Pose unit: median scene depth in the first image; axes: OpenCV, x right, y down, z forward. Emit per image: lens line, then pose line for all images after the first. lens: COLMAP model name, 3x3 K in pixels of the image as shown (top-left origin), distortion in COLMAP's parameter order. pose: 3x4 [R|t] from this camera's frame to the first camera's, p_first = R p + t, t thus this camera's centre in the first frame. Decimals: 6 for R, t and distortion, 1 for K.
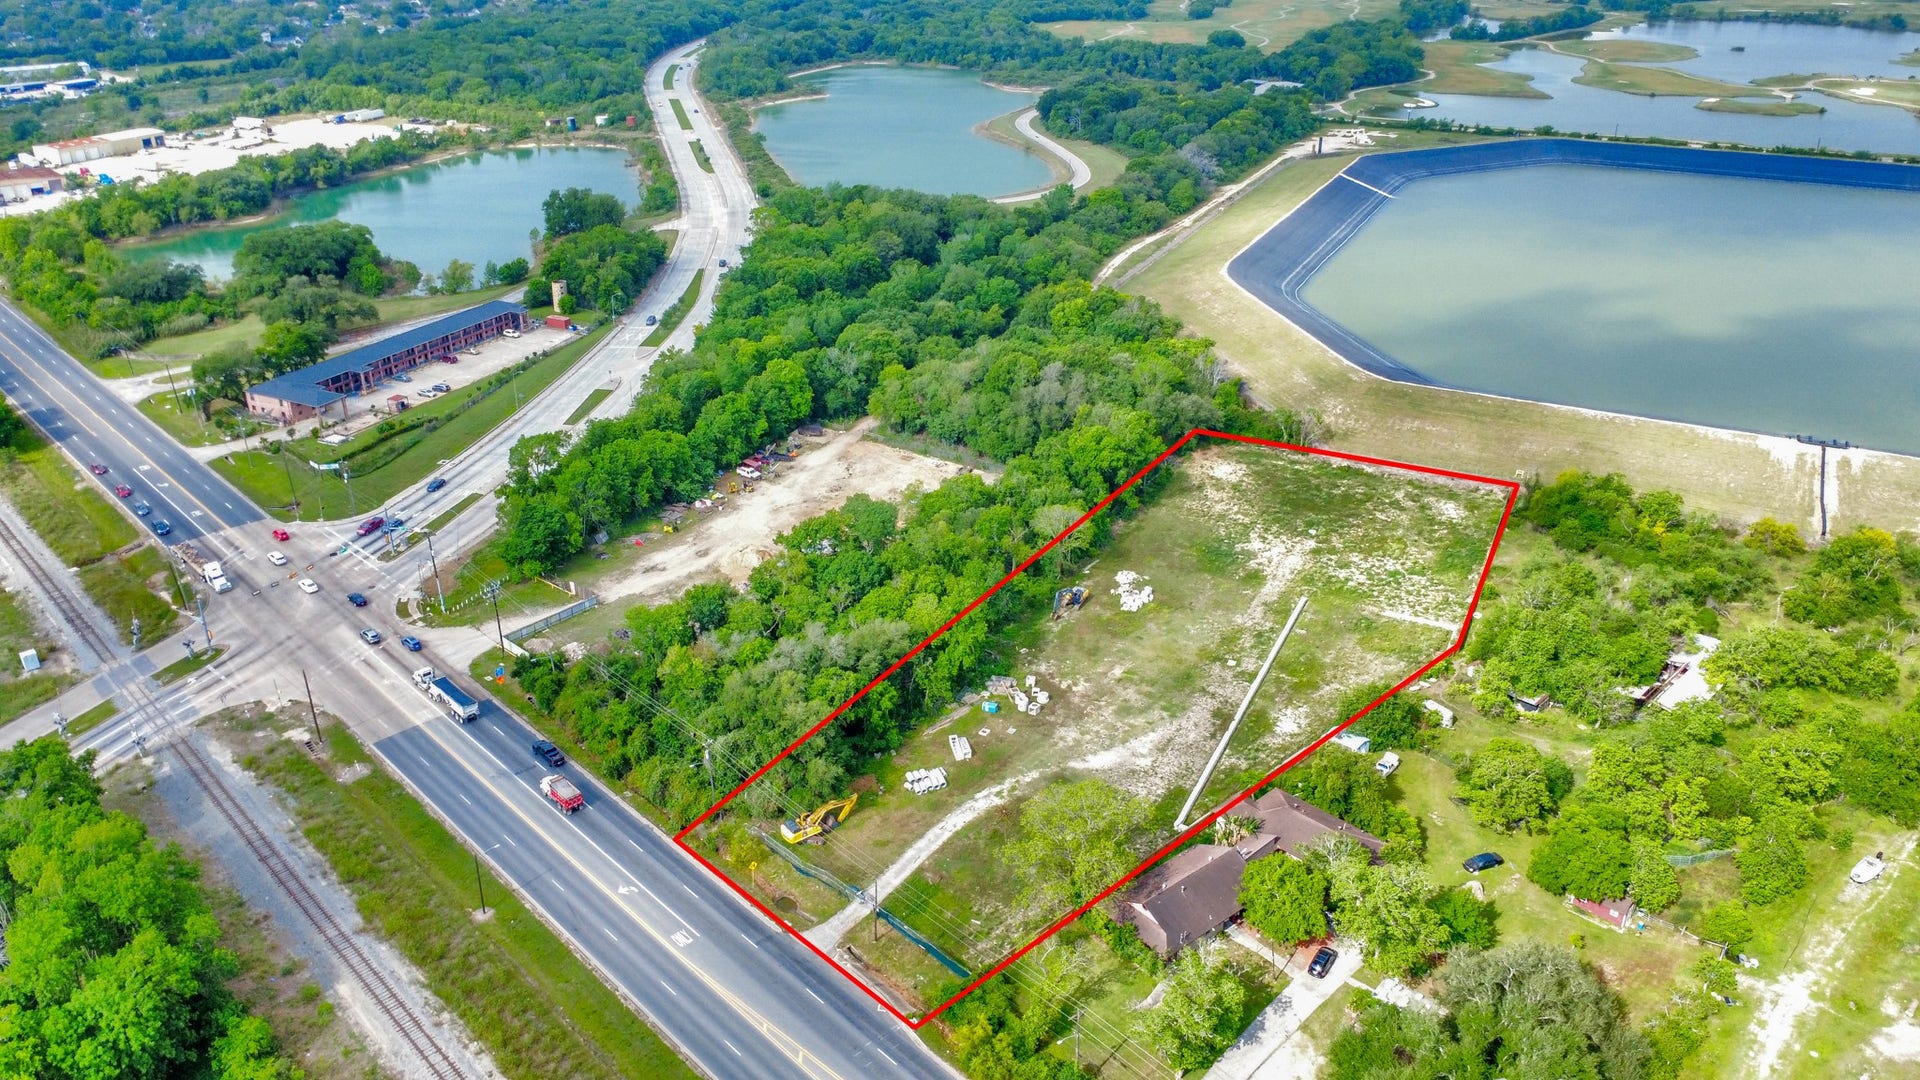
lens RADIAL K [[1435.6, 0, 959.6], [0, 1435.6, 530.2], [0, 0, 1]] dist [0.003788, 0.001421]
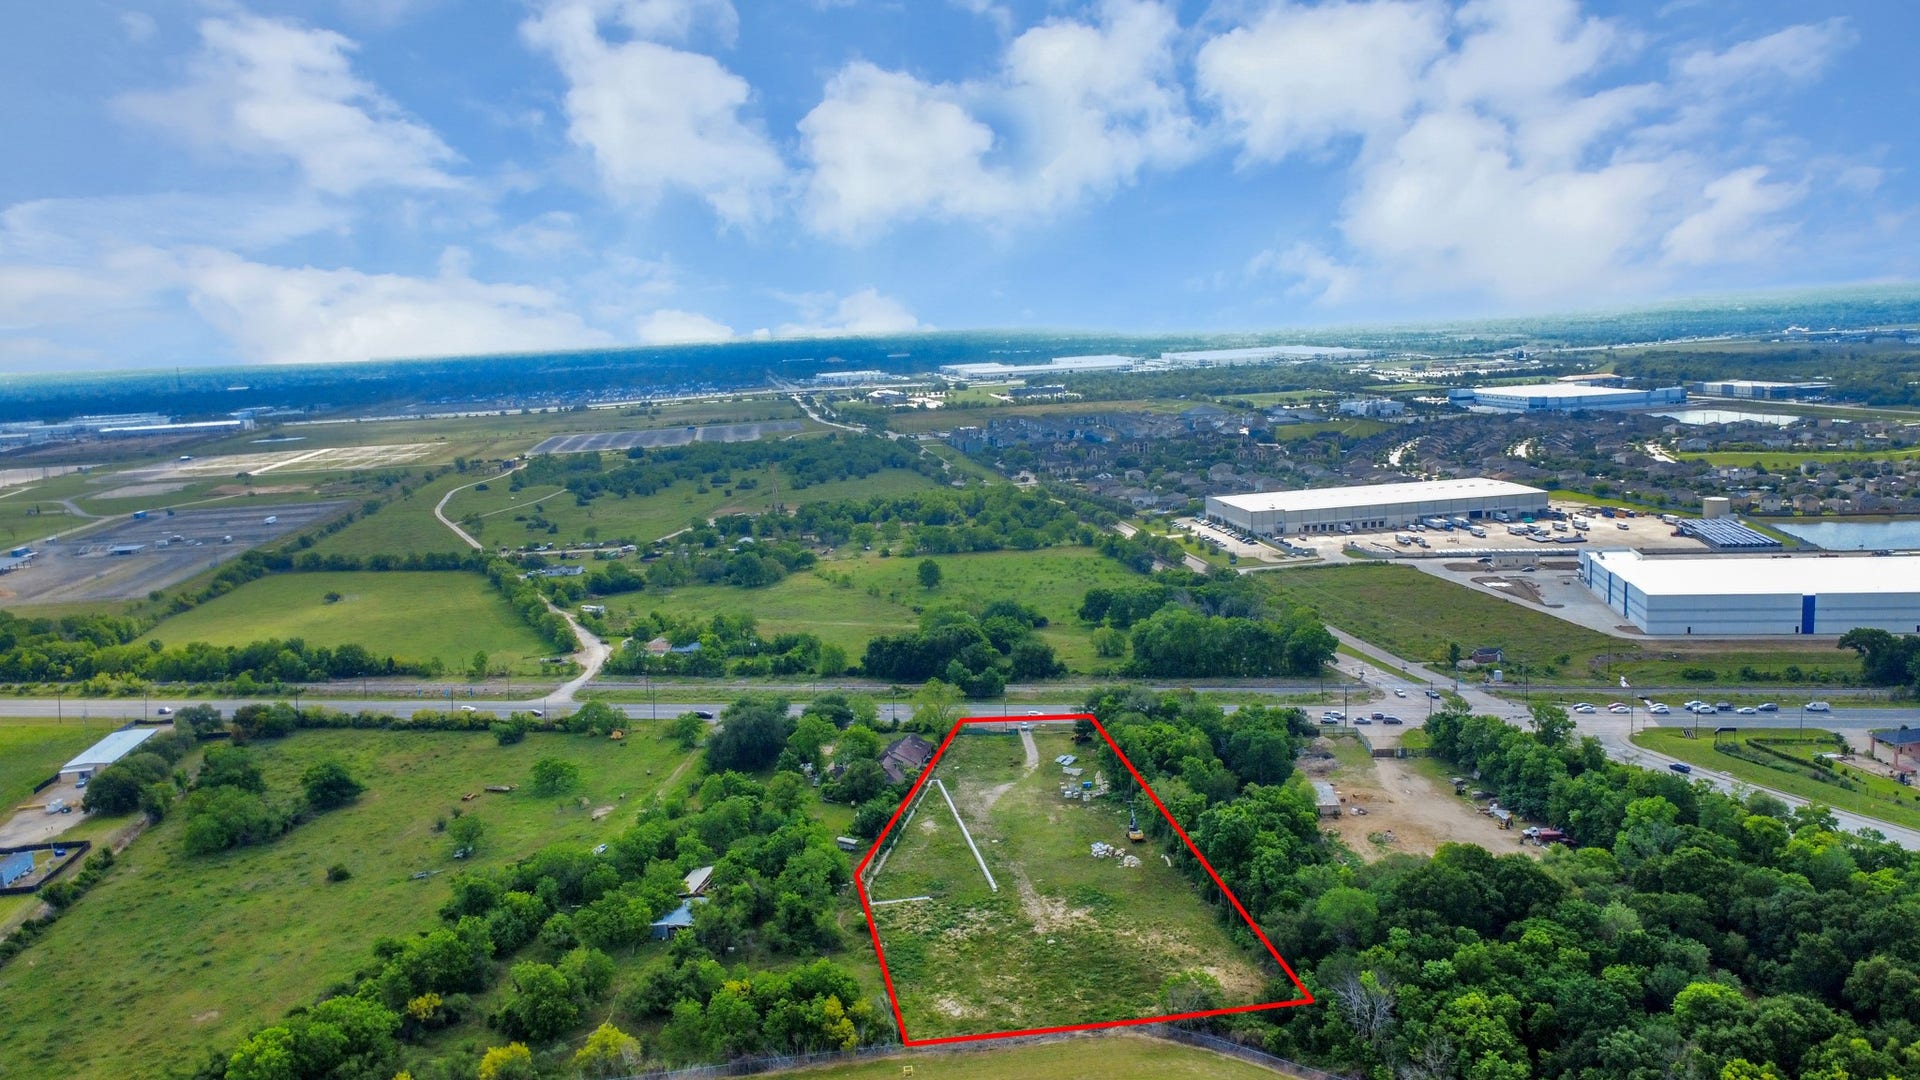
lens RADIAL K [[1435.6, 0, 959.6], [0, 1435.6, 530.2], [0, 0, 1]] dist [0.003788, 0.001421]
pose [[-0.810816, 0.123277, -0.572171, 0.635494], [-0.206505, 0.854449, 0.476731, -0.534164], [0.547661, 0.504697, -0.667344, 1.145831]]
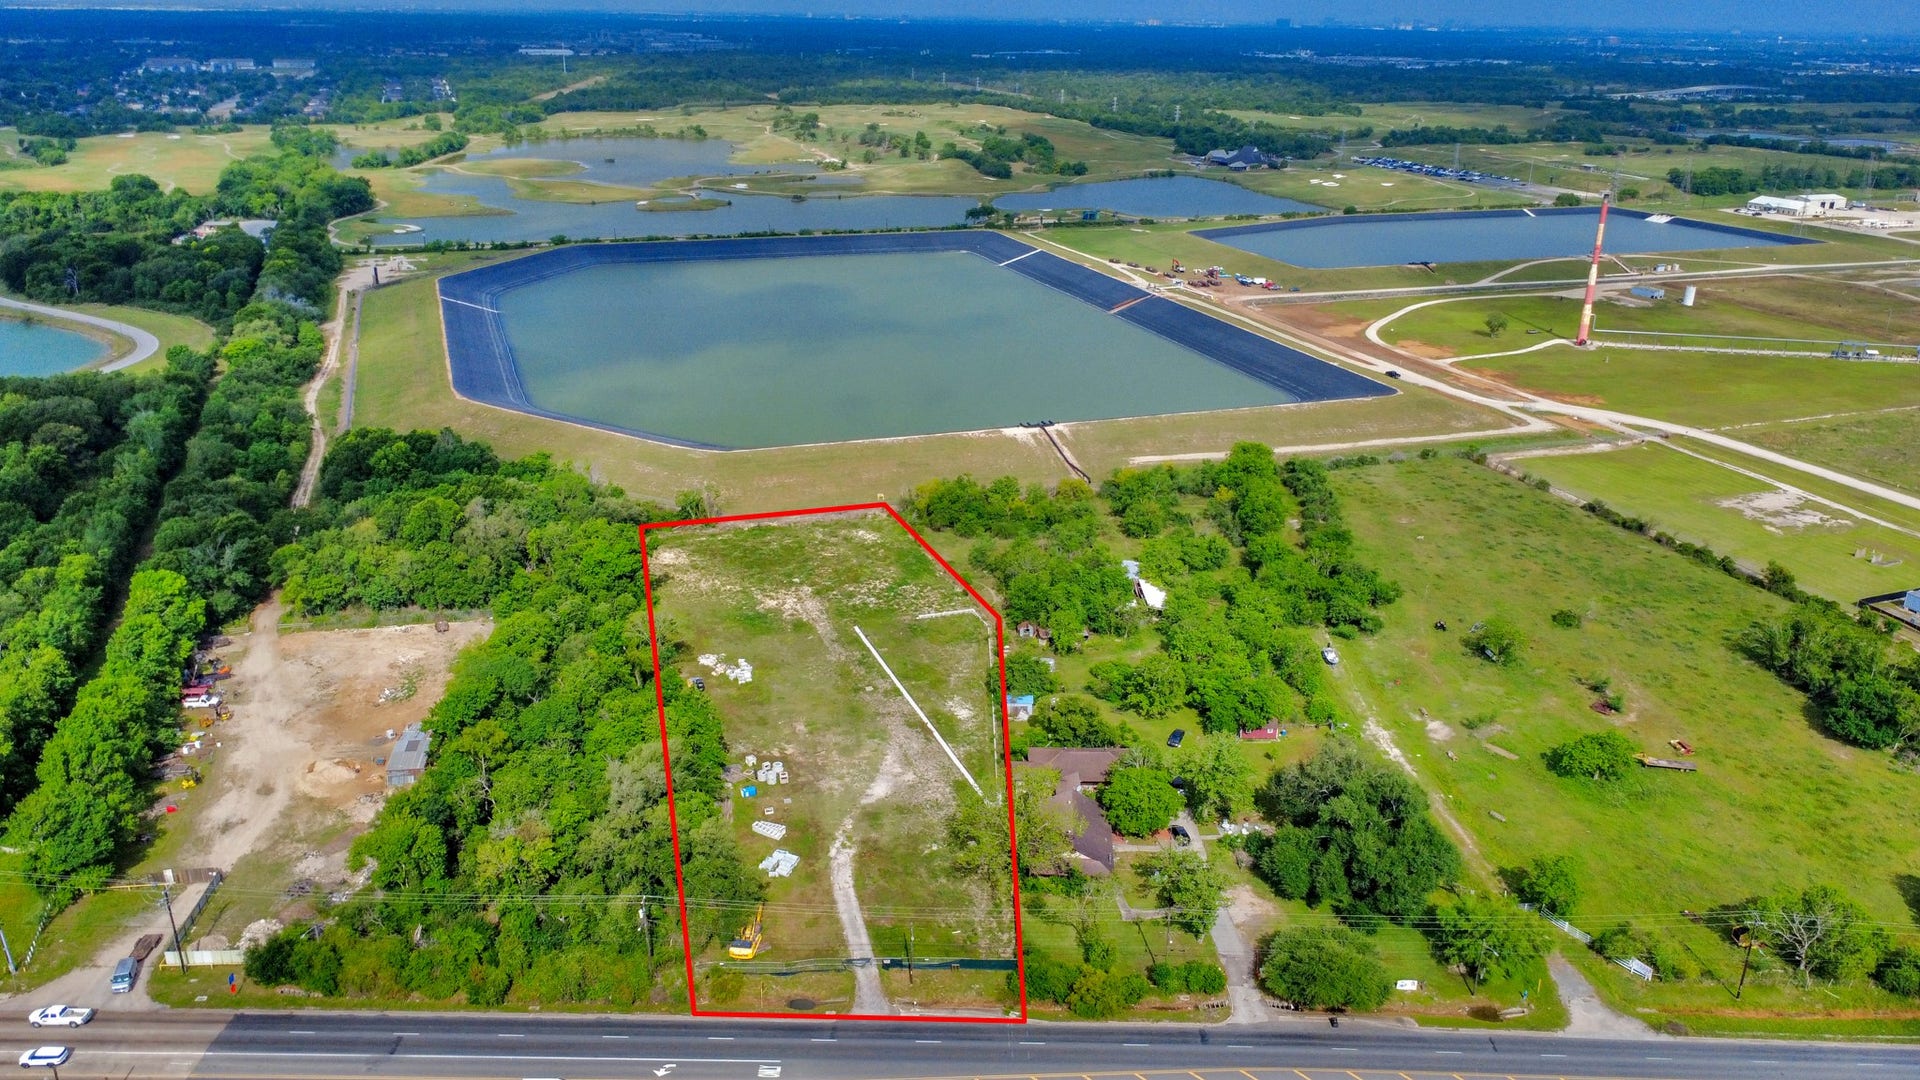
lens RADIAL K [[1435.6, 0, 959.6], [0, 1435.6, 530.2], [0, 0, 1]] dist [0.003788, 0.001421]
pose [[0.690814, -0.238494, 0.682567, -0.330149], [0.293175, 0.955339, 0.037086, -0.031443], [-0.660927, 0.174492, 0.729882, 0.067569]]
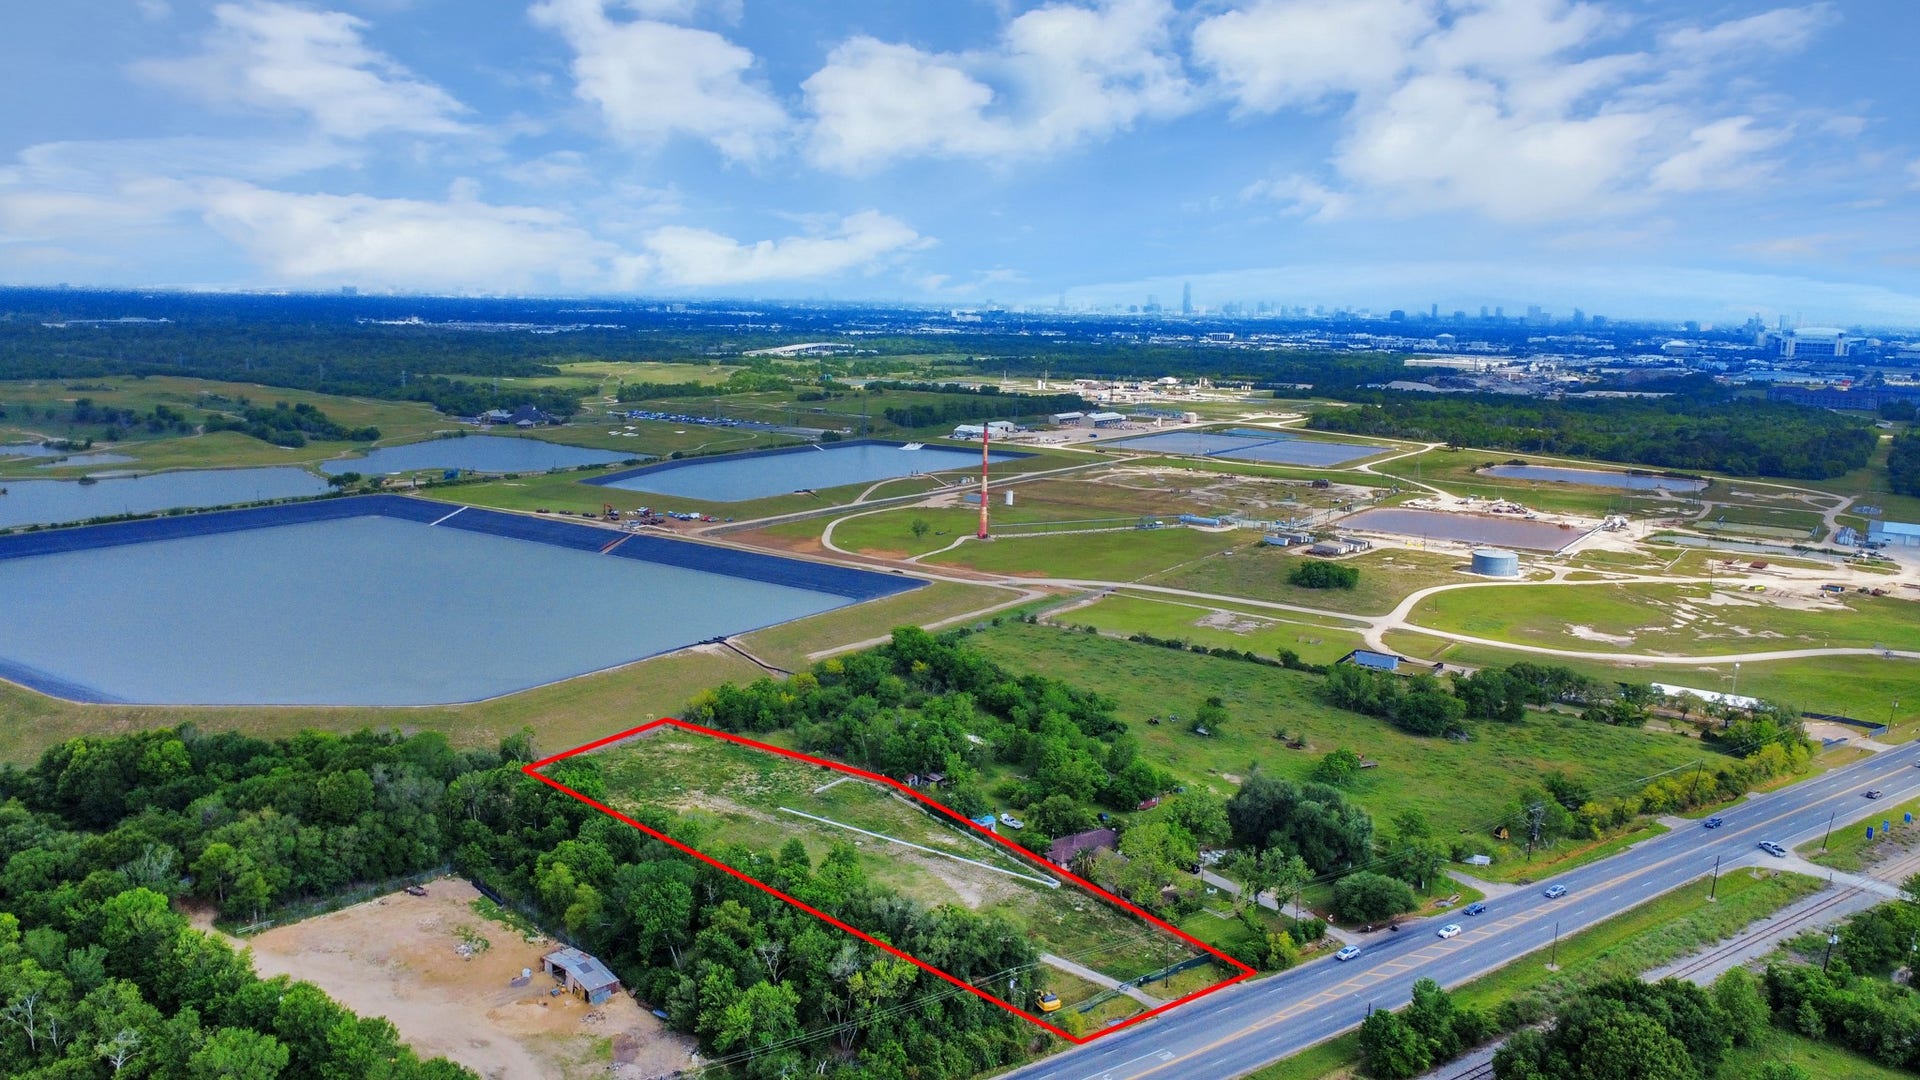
lens RADIAL K [[1435.6, 0, 959.6], [0, 1435.6, 530.2], [0, 0, 1]] dist [0.003788, 0.001421]
pose [[0.142991, -0.158658, 0.976924, -0.686105], [0.399955, 0.912145, 0.089596, -0.165839], [-0.905312, 0.377914, 0.193884, 0.357503]]
